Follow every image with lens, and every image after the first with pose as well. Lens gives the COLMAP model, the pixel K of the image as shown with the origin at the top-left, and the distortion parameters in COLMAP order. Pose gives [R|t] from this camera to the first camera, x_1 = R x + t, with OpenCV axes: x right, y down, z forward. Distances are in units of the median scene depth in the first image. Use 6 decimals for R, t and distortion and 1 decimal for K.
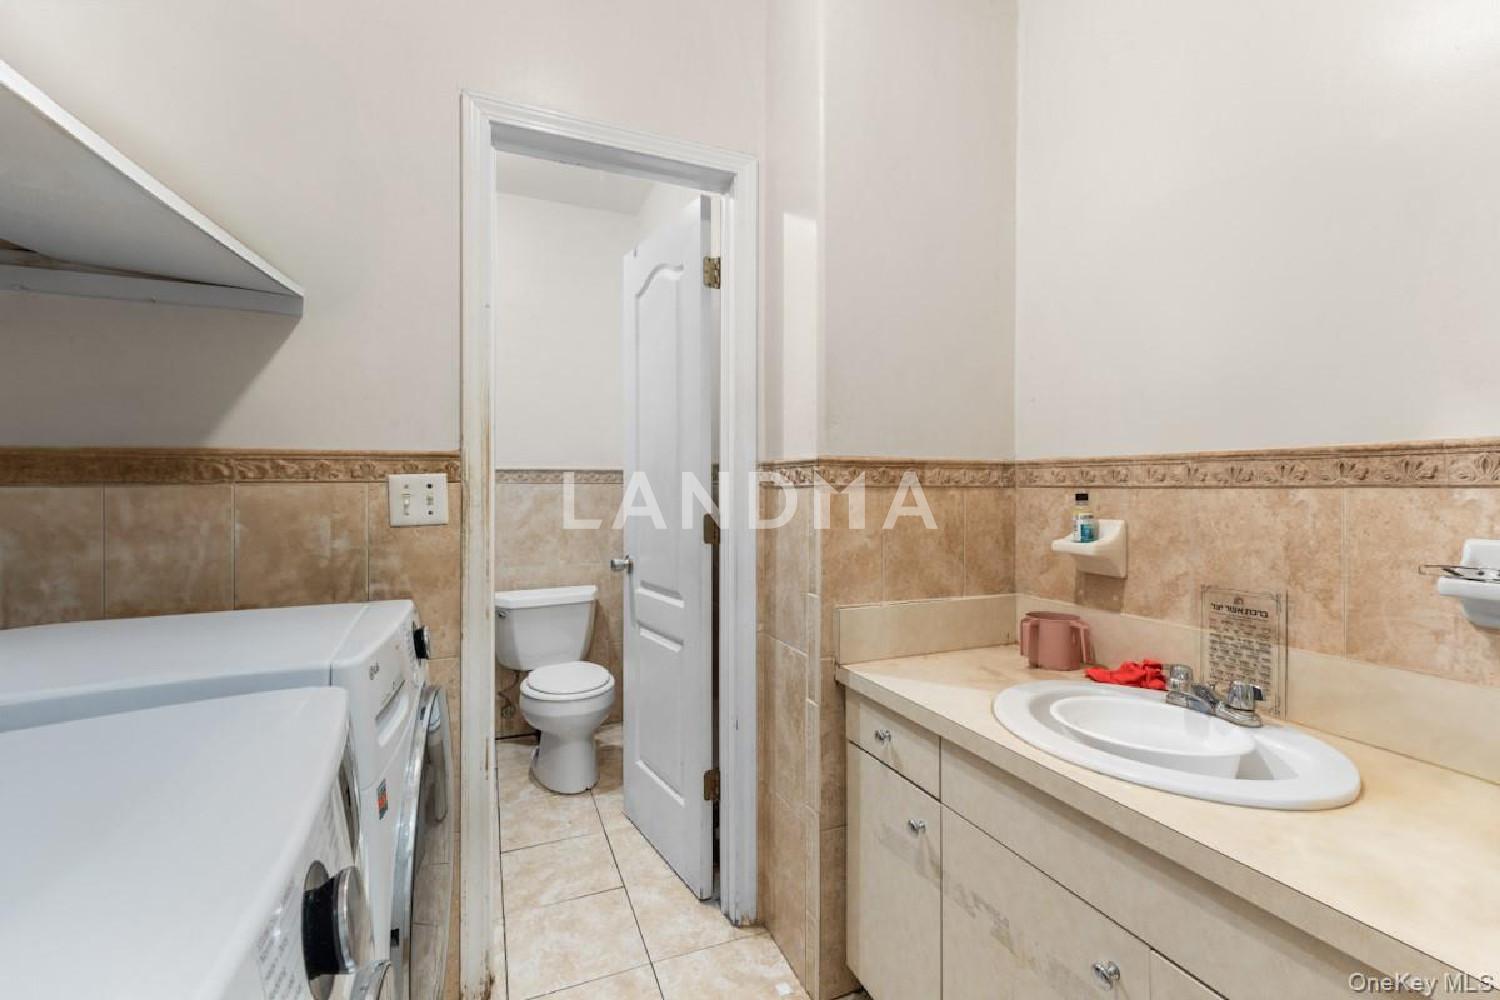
lens RADIAL K [[644.8, 0, 771.5], [0, 644.8, 482.4], [0, 0, 1]] dist [0.009460, -0.000756]
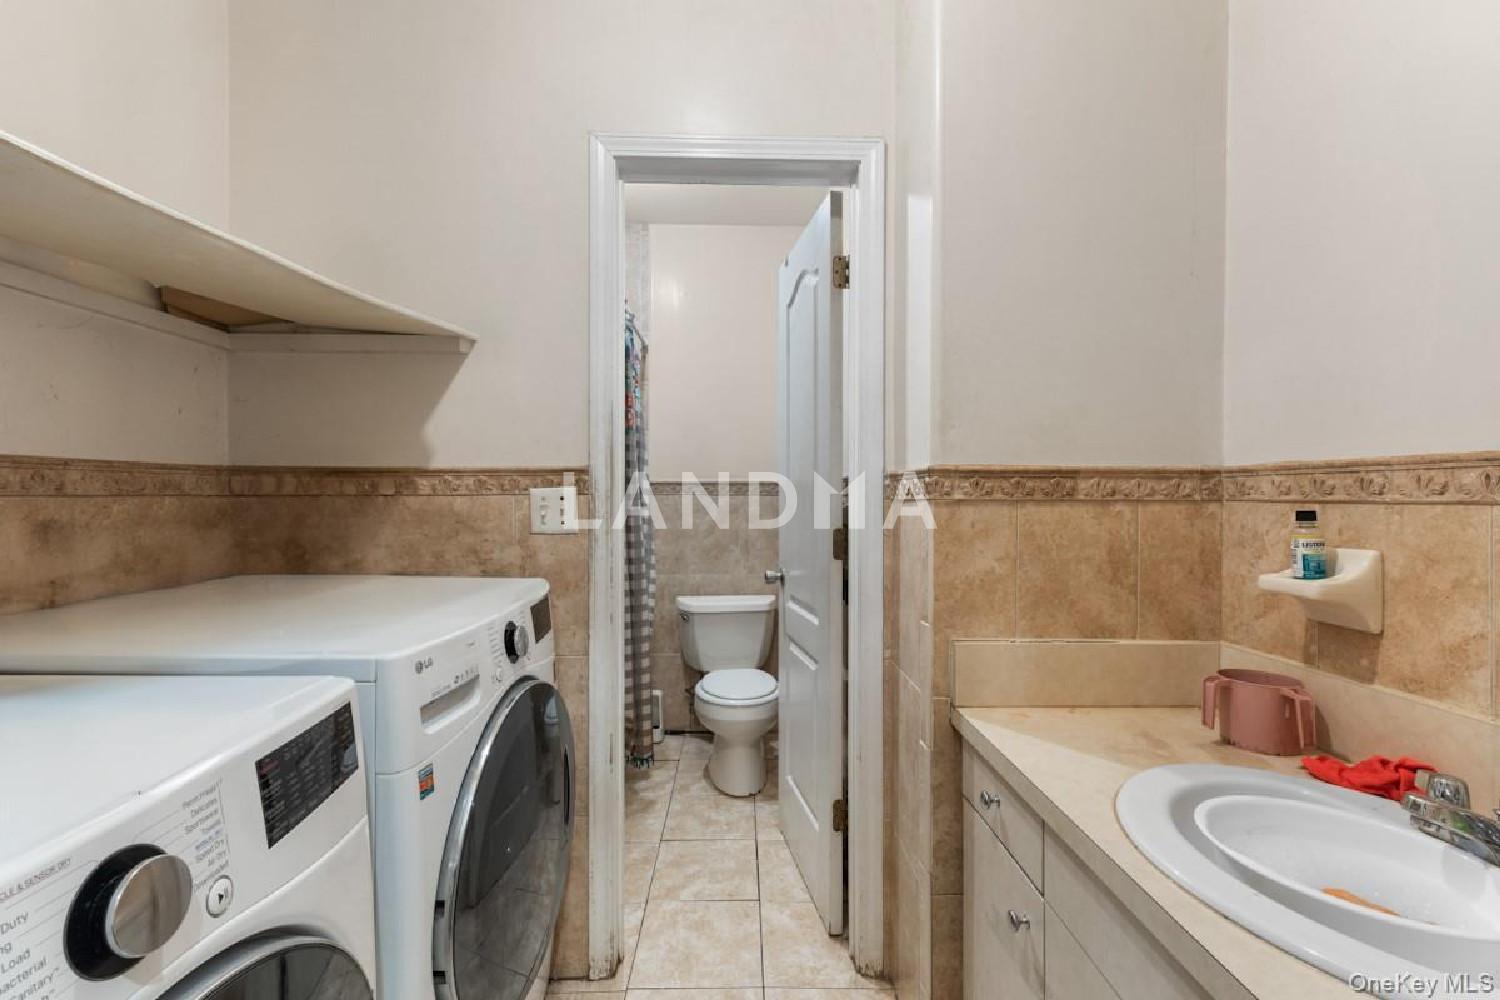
lens RADIAL K [[644.8, 0, 741.4], [0, 644.8, 496.2], [0, 0, 1]] dist [0.009460, -0.000756]
pose [[0.926490, 0.001113, -0.376318, 0.156825], [0.000089, 0.999995, 0.003176, -0.001566], [0.376319, -0.002976, 0.926485, 0.088495]]
